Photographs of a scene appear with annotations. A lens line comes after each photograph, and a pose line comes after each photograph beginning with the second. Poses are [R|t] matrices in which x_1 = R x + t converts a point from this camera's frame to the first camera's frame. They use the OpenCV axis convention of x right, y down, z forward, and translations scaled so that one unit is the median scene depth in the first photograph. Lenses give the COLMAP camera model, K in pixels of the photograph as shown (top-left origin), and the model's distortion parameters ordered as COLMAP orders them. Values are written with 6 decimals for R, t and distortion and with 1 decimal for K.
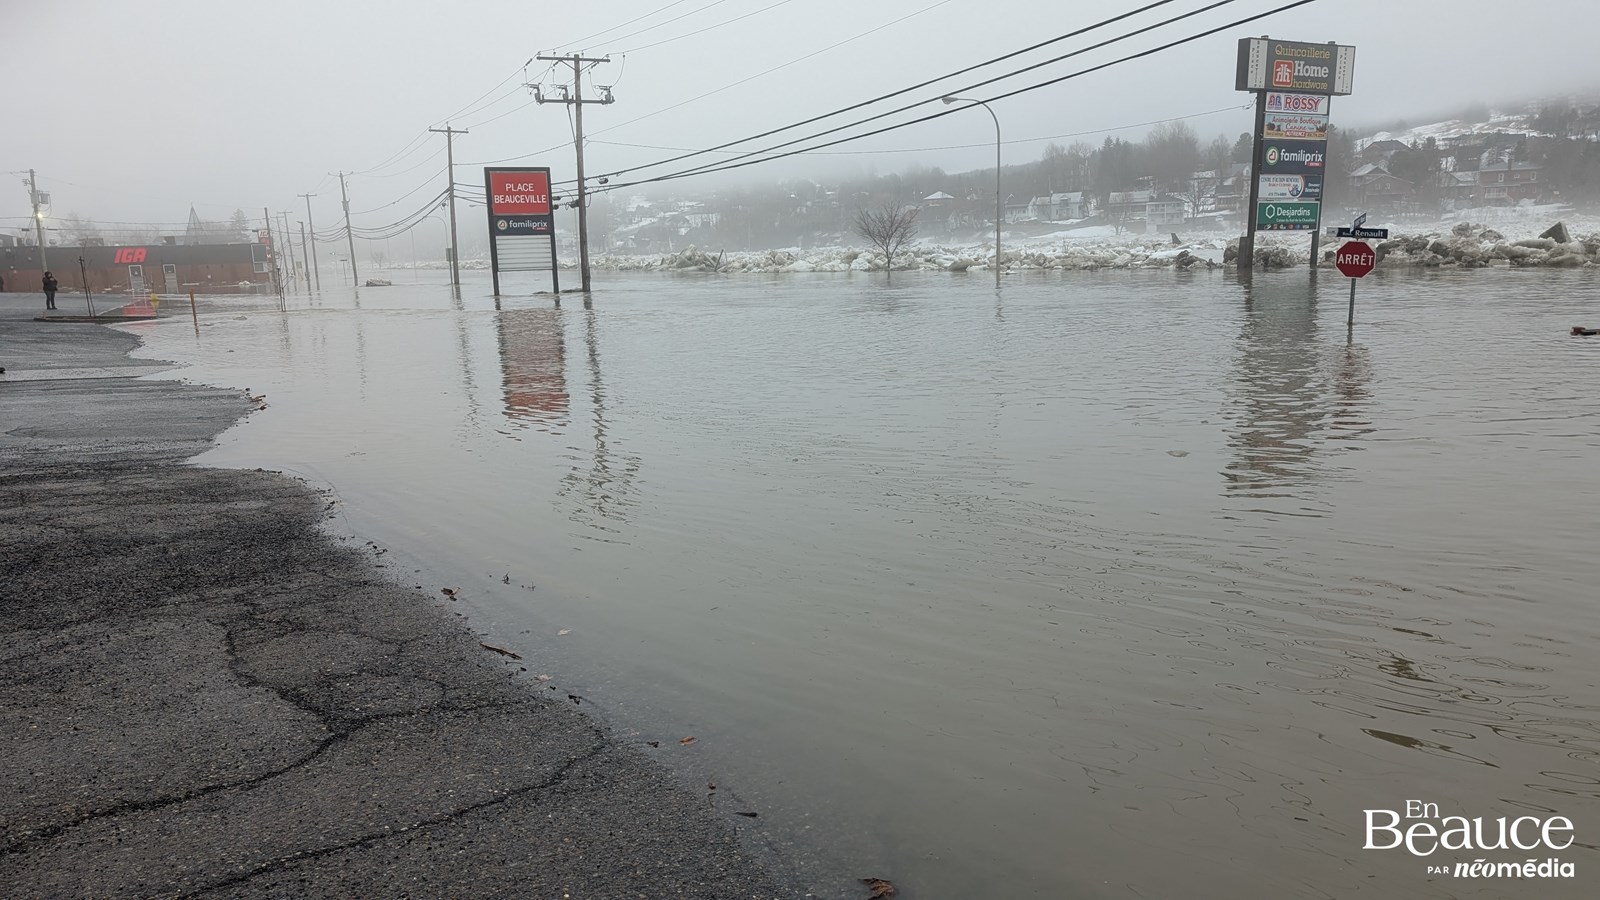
lens RADIAL K [[1146.2, 0, 785.8], [0, 1146.2, 471.3], [0, 0, 1]] dist [0.038092, -0.029014]
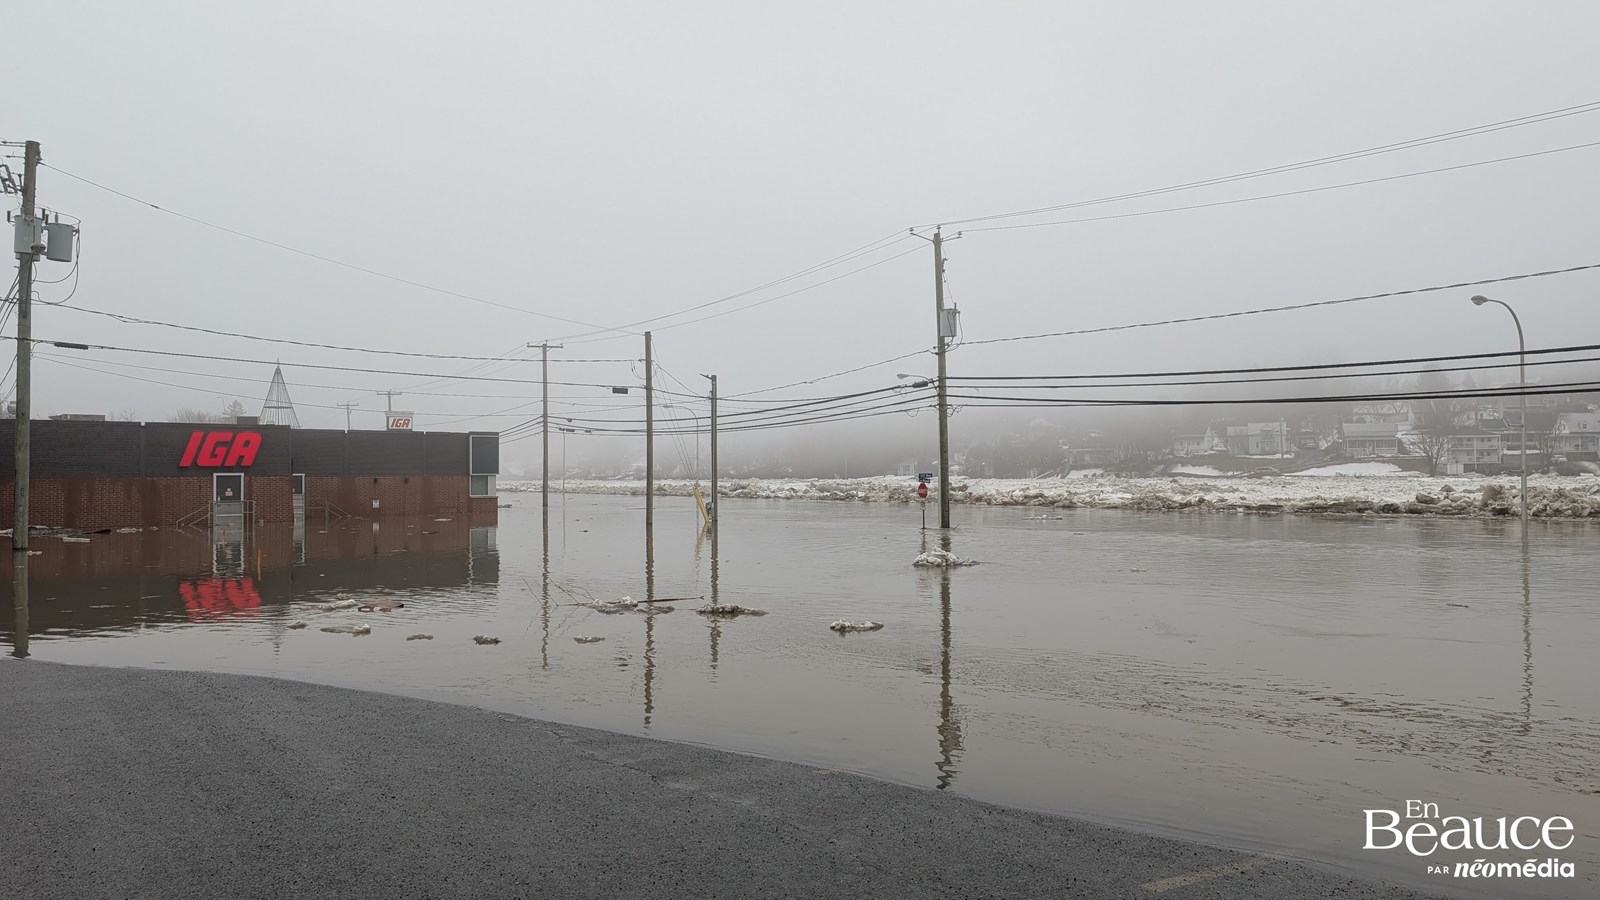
lens RADIAL K [[1144.5, 0, 797.5], [0, 1144.5, 443.9], [0, 0, 1]] dist [0.057944, -0.073006]
pose [[0.996420, 0.033506, 0.077618, -0.404832], [-0.015619, 0.975263, -0.220496, -0.105294], [-0.083086, 0.218495, 0.972295, 0.606413]]
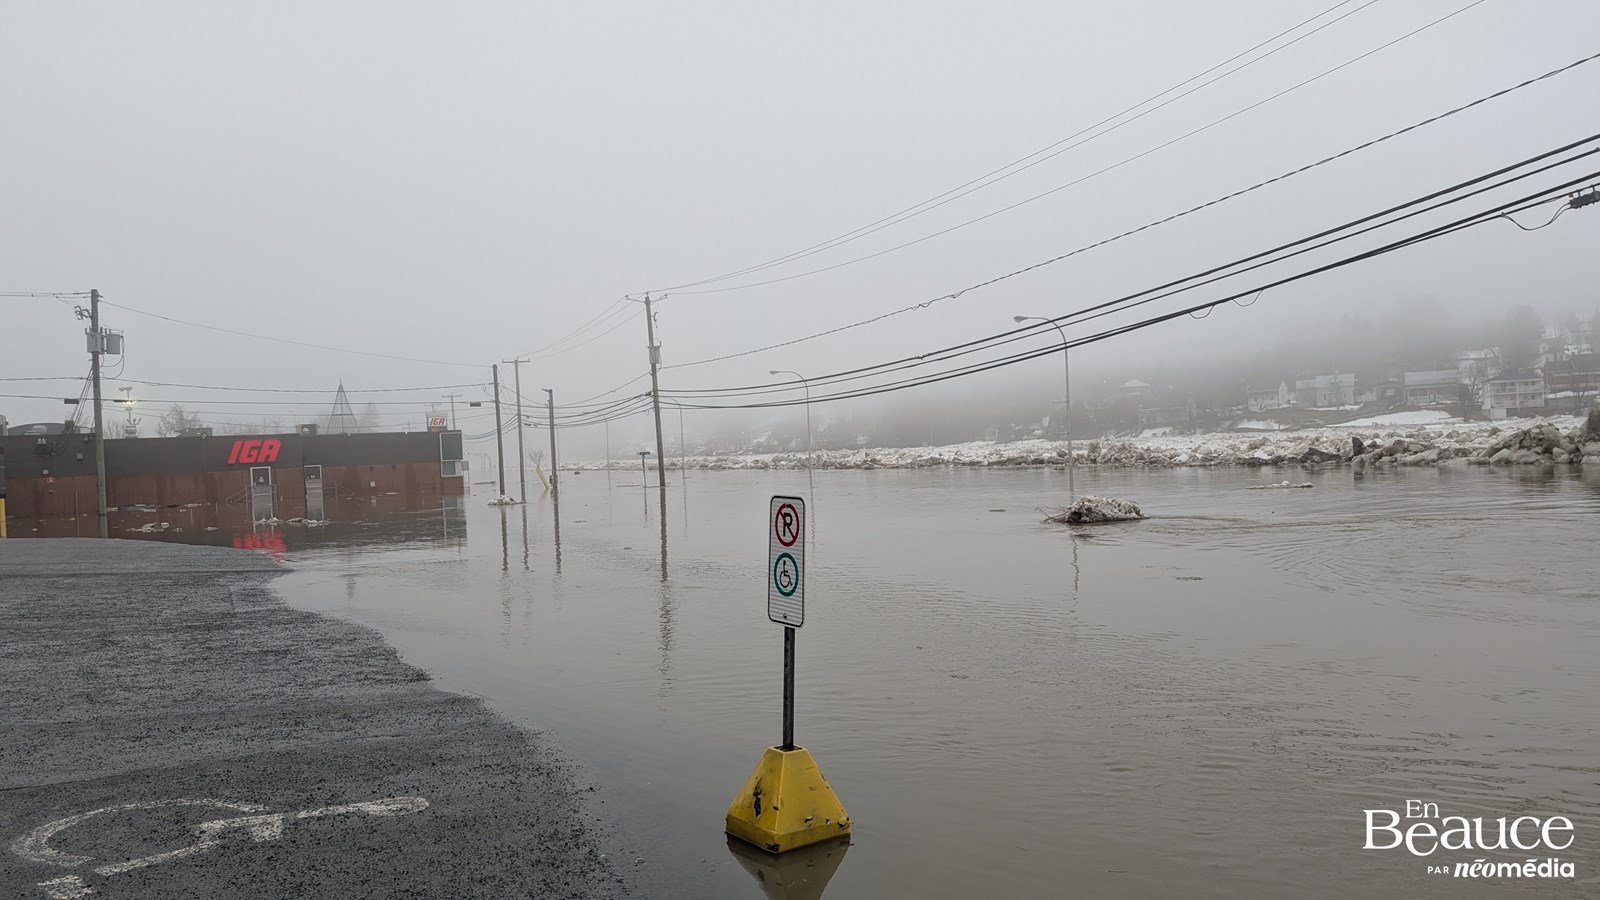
lens RADIAL K [[1144.5, 0, 797.5], [0, 1144.5, 443.9], [0, 0, 1]] dist [0.057944, -0.073006]
pose [[0.998241, -0.008335, -0.058690, -0.253823], [-0.003187, 0.981089, -0.193530, -0.076253], [0.059194, 0.193377, 0.979337, 0.435947]]
